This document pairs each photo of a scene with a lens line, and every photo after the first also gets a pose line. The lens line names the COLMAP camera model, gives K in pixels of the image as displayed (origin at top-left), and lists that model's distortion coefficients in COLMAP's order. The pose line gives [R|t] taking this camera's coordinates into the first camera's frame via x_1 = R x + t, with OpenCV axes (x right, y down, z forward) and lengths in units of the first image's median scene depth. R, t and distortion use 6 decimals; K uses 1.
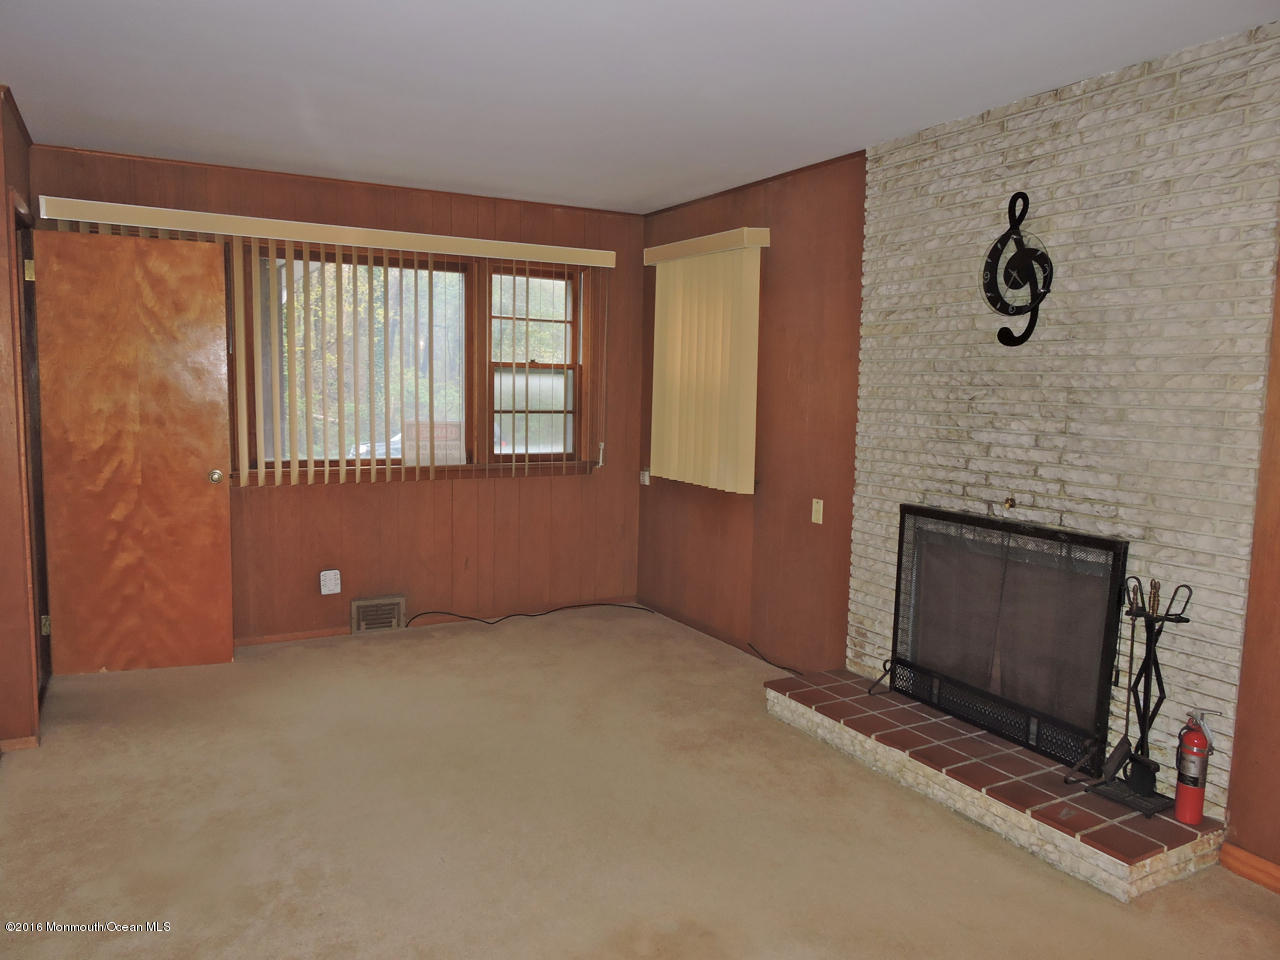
lens RADIAL K [[917.2, 0, 636.4], [0, 917.2, 486.0], [0, 0, 1]] dist [0.004451, 0.000968]
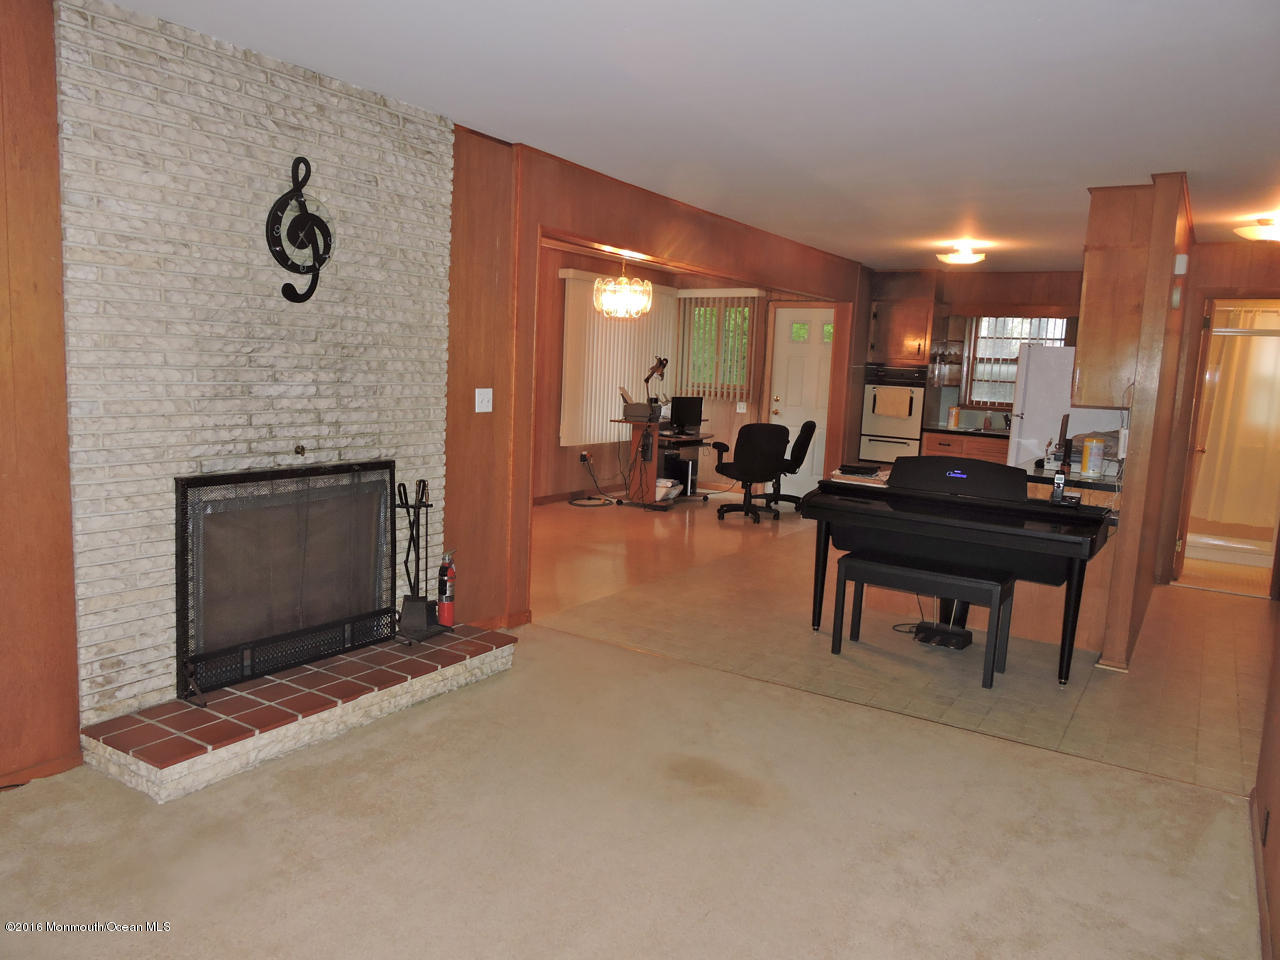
lens RADIAL K [[917.2, 0, 639.7], [0, 917.2, 473.7], [0, 0, 1]] dist [0.004451, 0.000968]
pose [[-0.478275, -0.153368, 0.864714, -0.724140], [0.039564, 0.979870, 0.195675, -0.150581], [-0.877318, 0.127798, -0.462580, 1.168208]]
